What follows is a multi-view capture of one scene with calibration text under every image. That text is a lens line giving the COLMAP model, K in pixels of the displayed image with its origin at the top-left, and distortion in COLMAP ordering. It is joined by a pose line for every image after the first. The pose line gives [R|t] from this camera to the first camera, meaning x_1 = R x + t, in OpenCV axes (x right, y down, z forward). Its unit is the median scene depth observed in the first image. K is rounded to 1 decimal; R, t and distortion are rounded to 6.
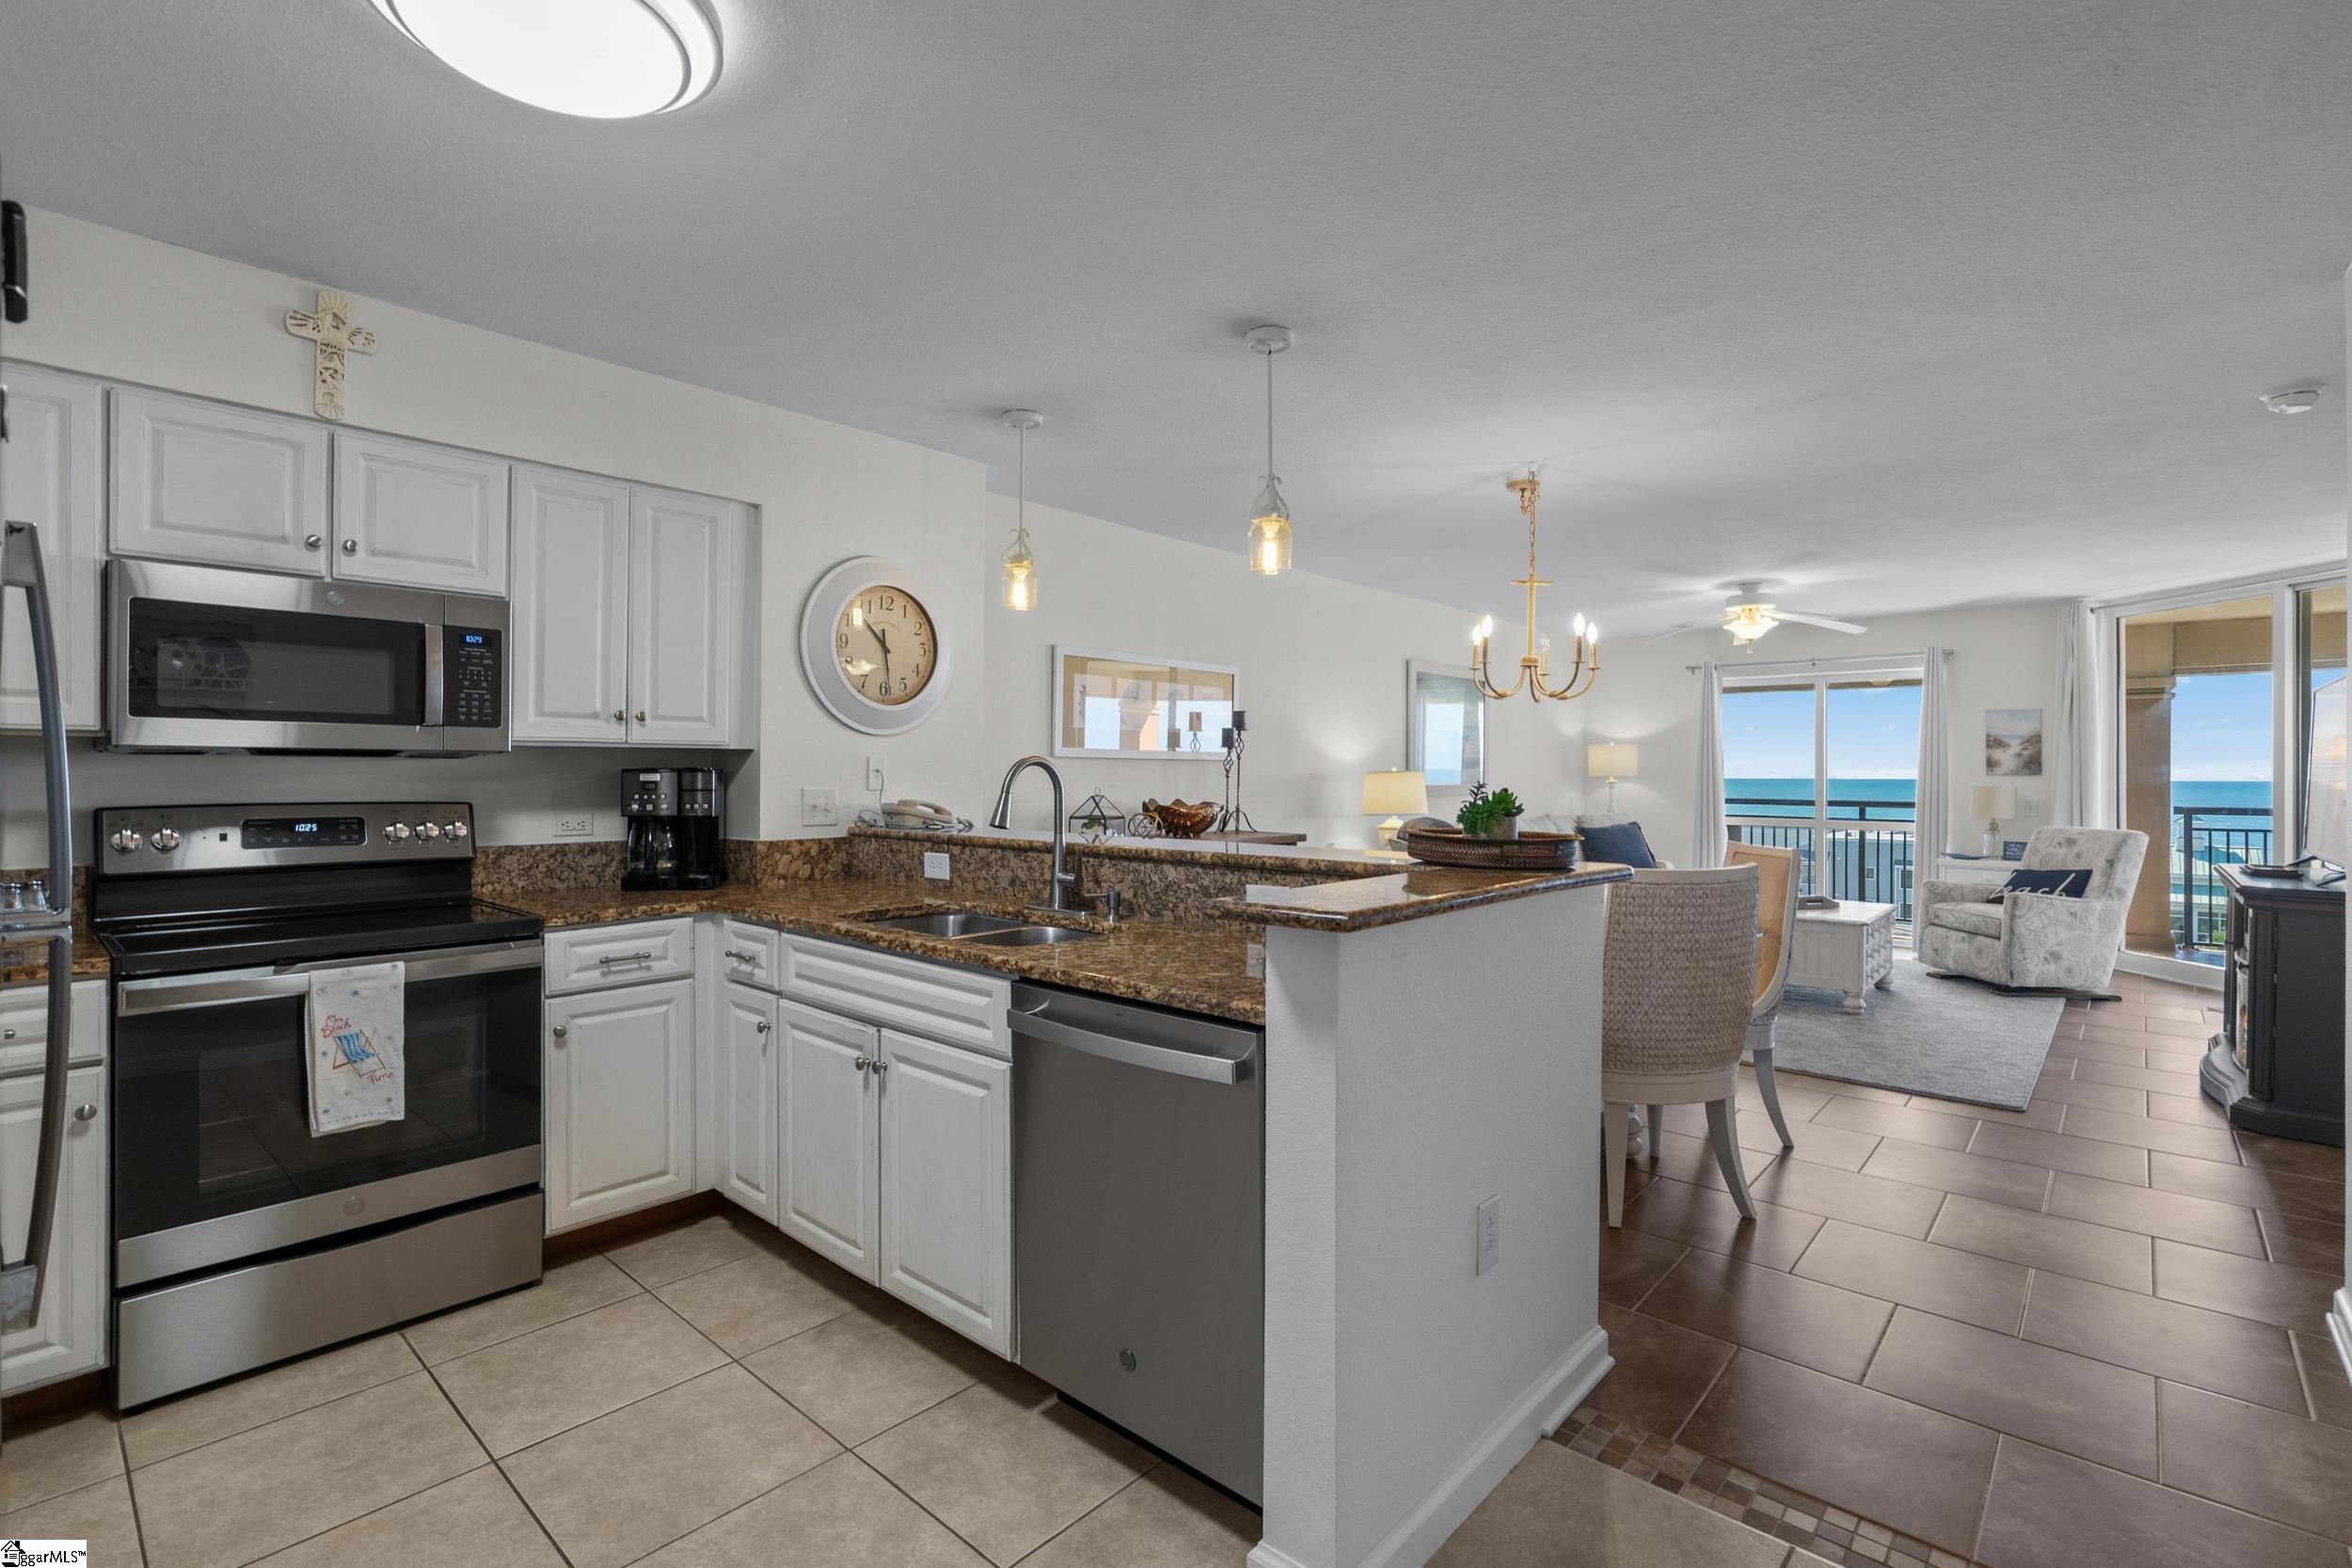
lens RADIAL K [[1075.8, 0, 1179.0], [0, 1075.8, 773.6], [0, 0, 1]] dist [-0.006724, 0.004494]
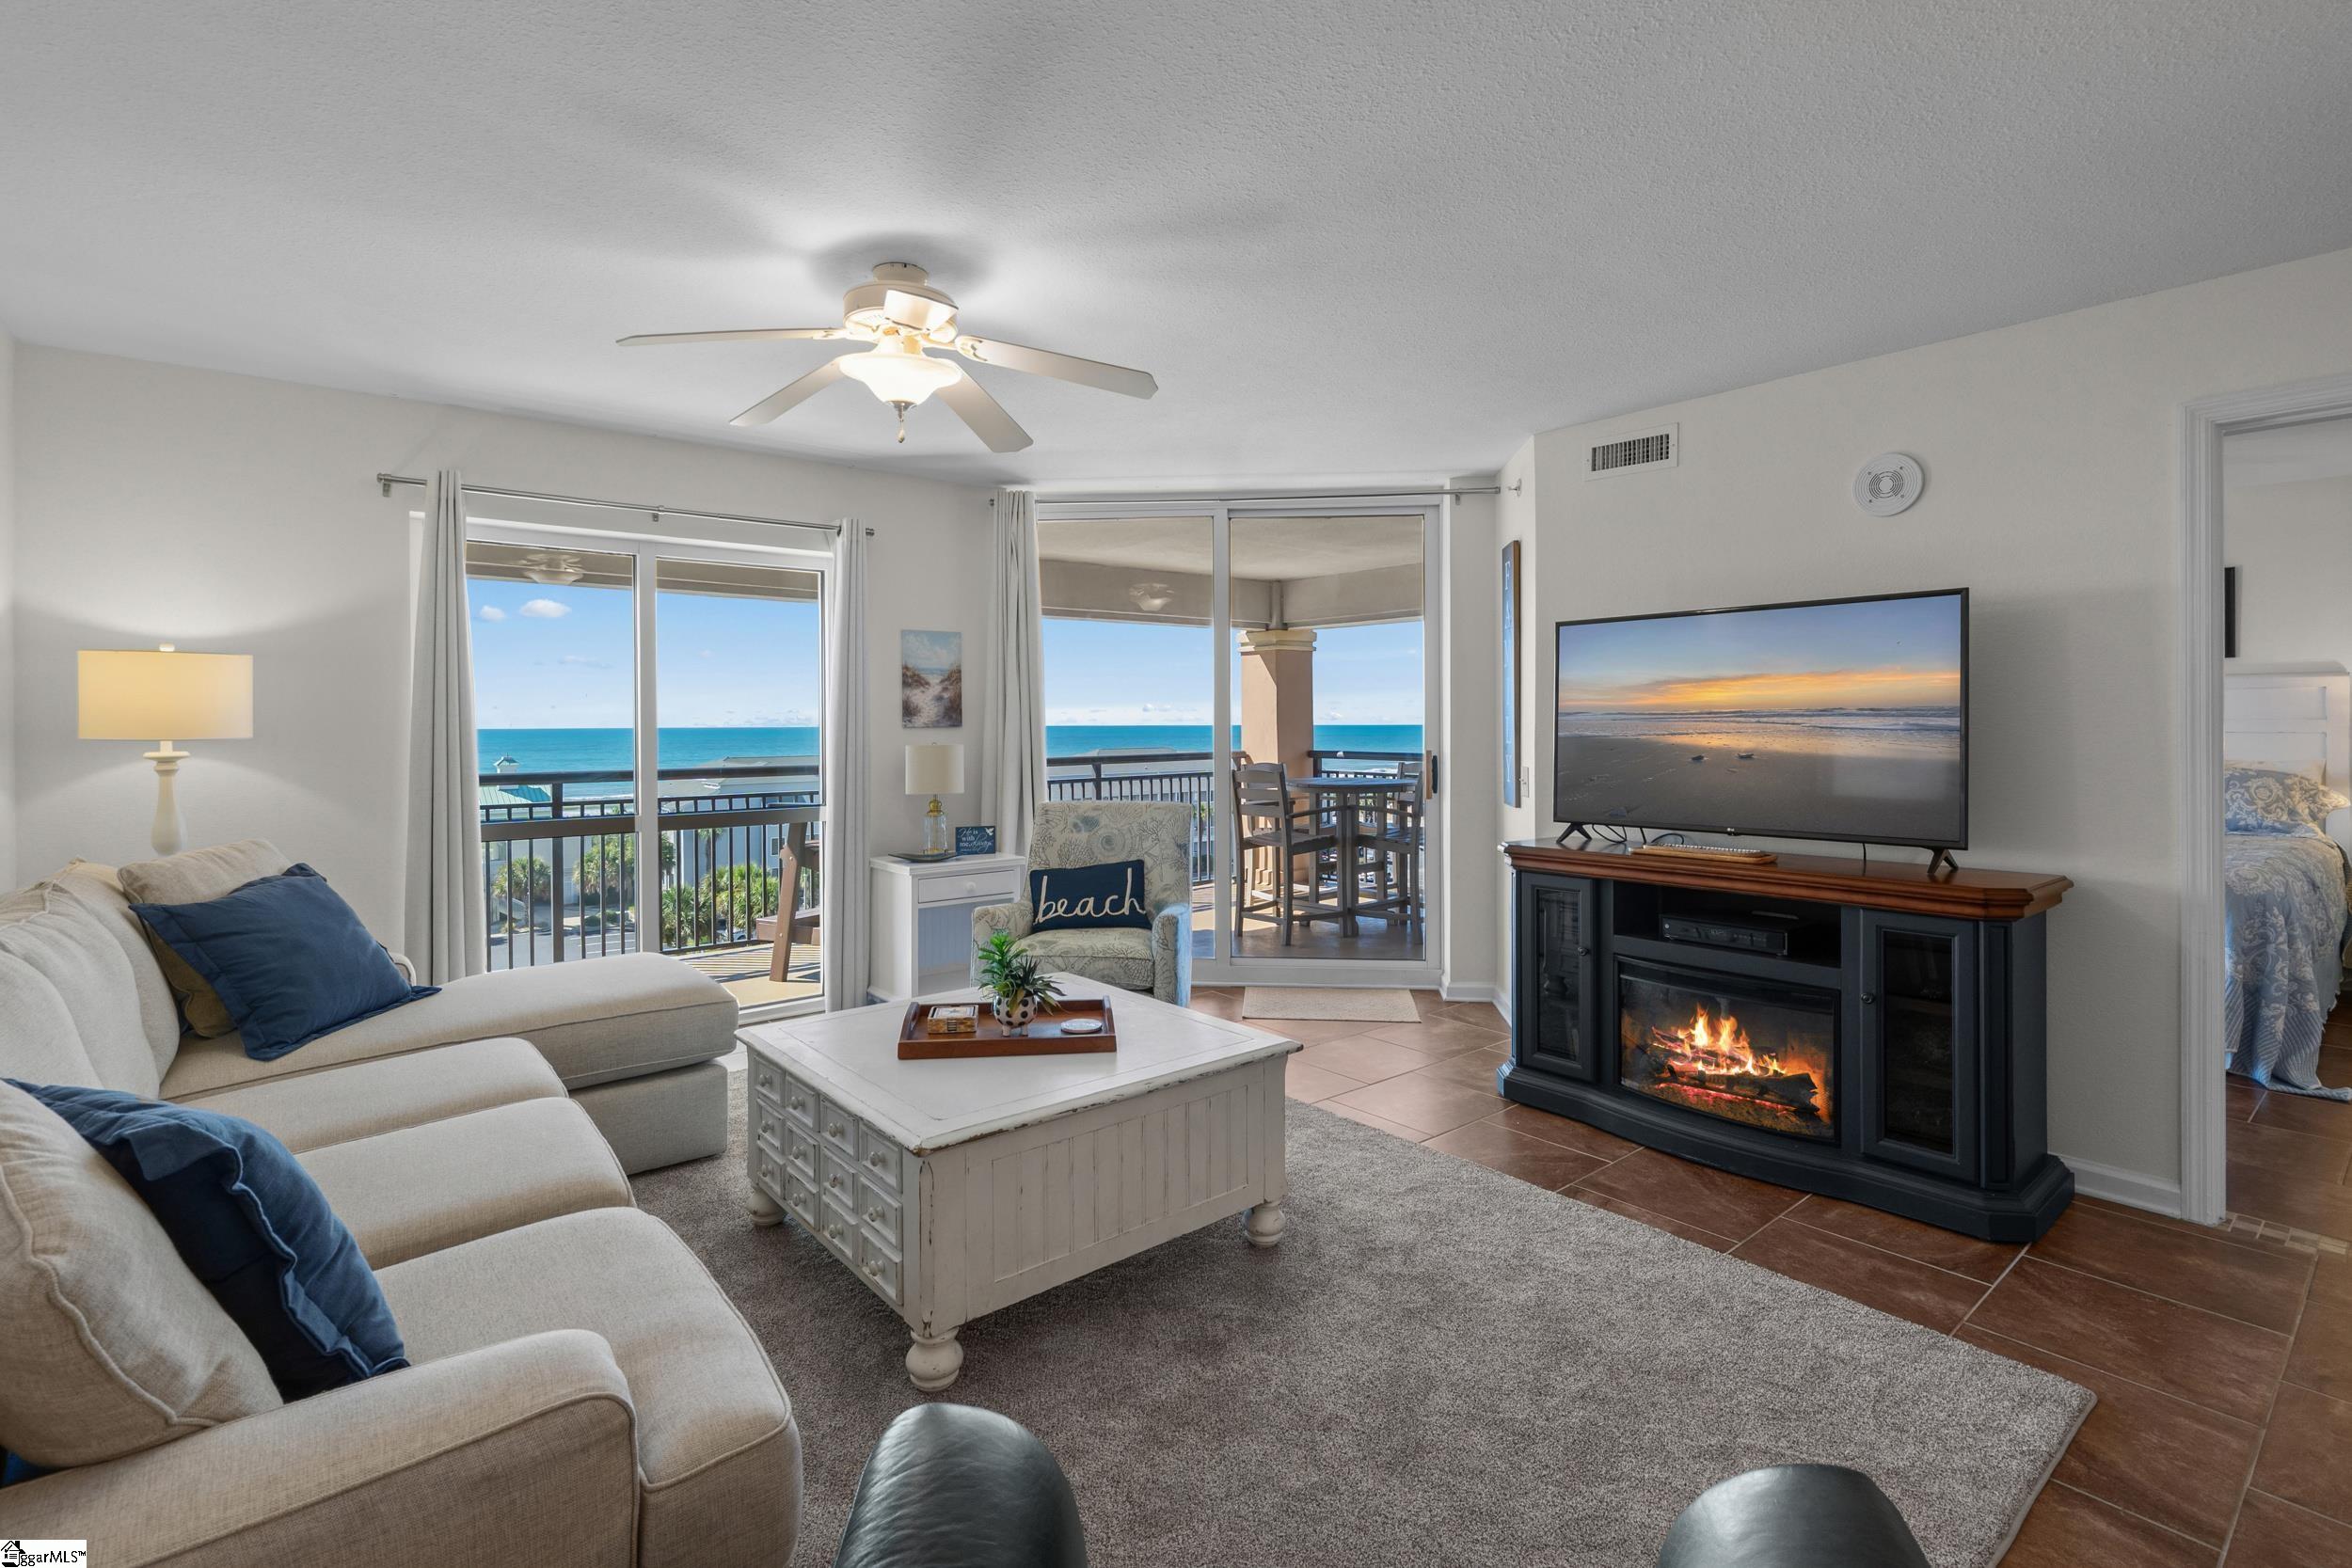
lens RADIAL K [[1075.8, 0, 1206.8], [0, 1075.8, 722.9], [0, 0, 1]] dist [-0.006724, 0.004494]
pose [[0.138555, -0.004900, 0.990343, 0.304501], [0.004016, 0.999982, 0.004386, -0.009548], [-0.990347, 0.003369, 0.138572, 1.793508]]
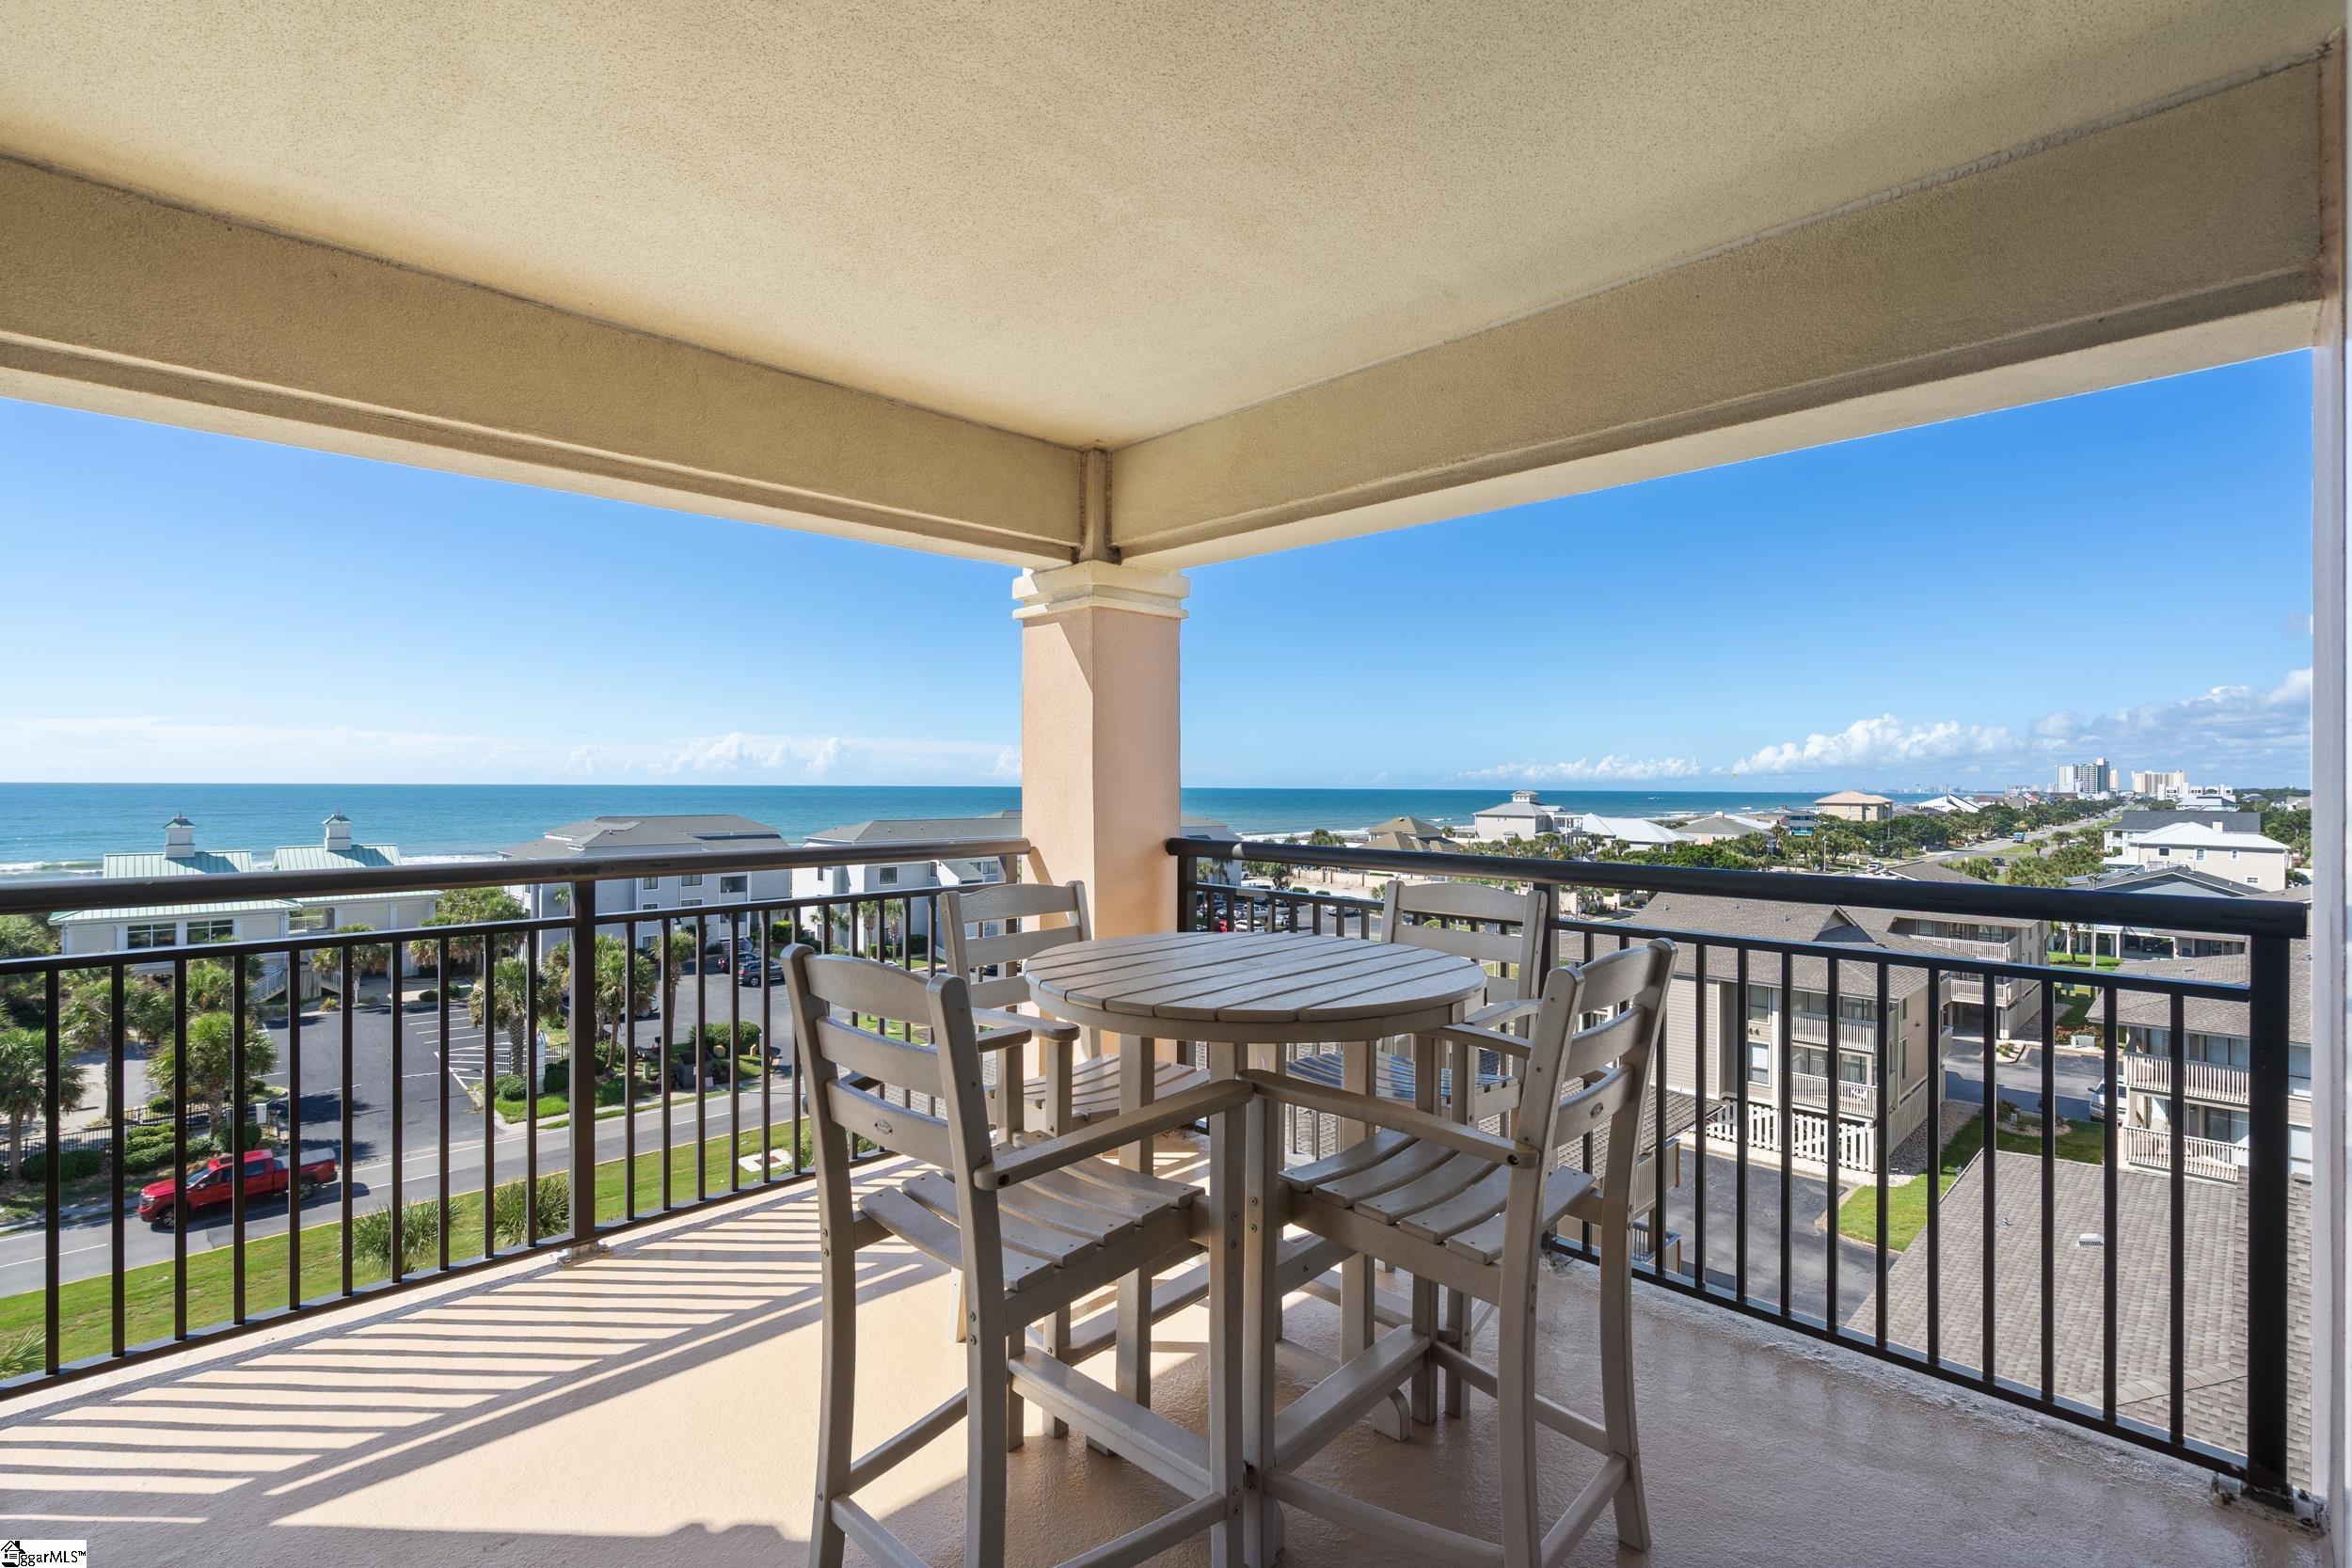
lens RADIAL K [[1075.8, 0, 1173.9], [0, 1075.8, 773.8], [0, 0, 1]] dist [-0.006724, 0.004494]
pose [[0.077613, 0.007504, 0.996955, 1.905230], [-0.002015, 0.999971, -0.007369, 0.009753], [-0.996981, -0.001437, 0.077626, 1.787644]]
